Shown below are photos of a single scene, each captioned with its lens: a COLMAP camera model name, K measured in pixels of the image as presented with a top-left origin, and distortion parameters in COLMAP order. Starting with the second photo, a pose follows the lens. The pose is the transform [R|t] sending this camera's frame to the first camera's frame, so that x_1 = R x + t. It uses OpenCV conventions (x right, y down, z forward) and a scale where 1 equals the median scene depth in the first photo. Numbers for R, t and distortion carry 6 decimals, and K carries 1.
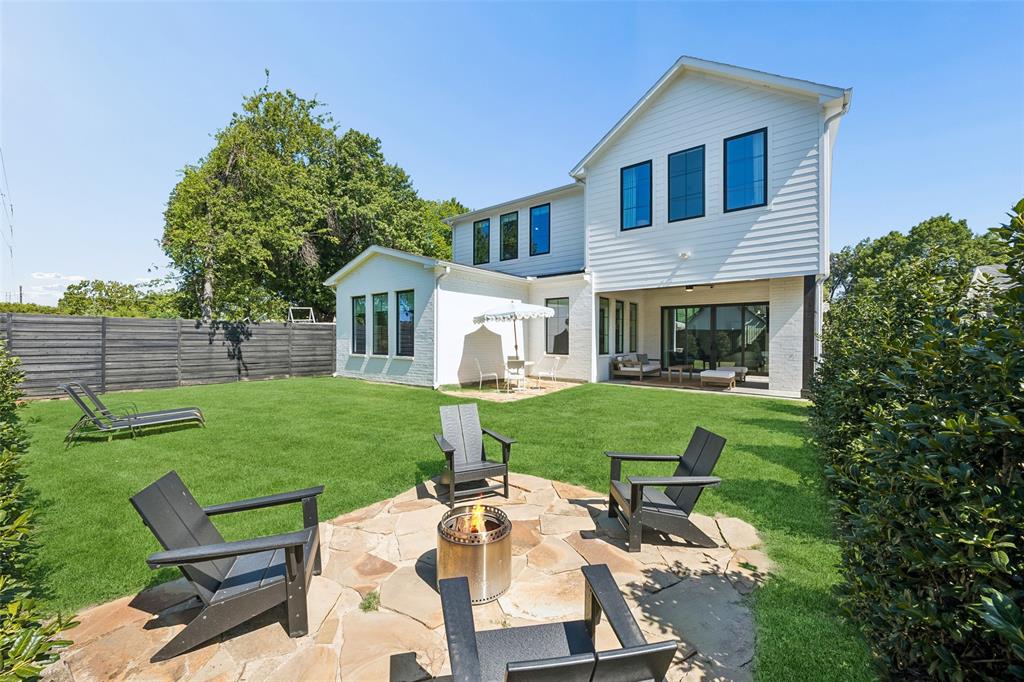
lens RADIAL K [[391.3, 0, 508.8], [0, 391.3, 340.3], [0, 0, 1]] dist [0.000039, -0.000442]
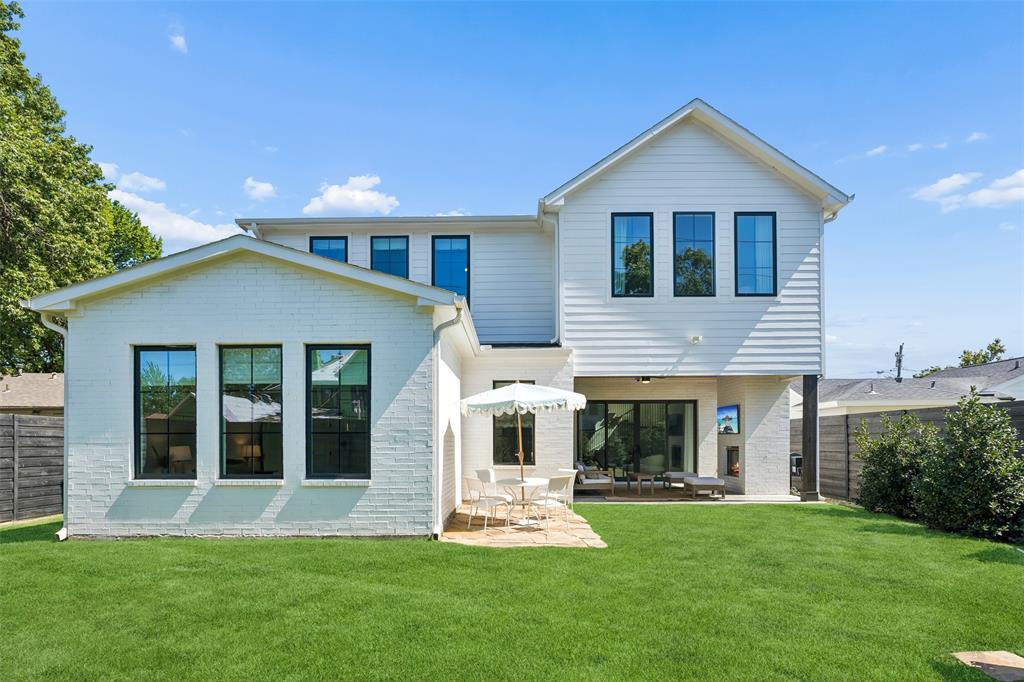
lens RADIAL K [[512.9, 0, 511.4], [0, 512.9, 441.7], [0, 0, 1]] dist [-0.004749, -0.001794]
pose [[0.786851, -0.005475, 0.617118, -0.492005], [0.007869, 0.999968, -0.001162, -0.002876], [-0.617093, 0.005771, 0.786869, 0.366800]]
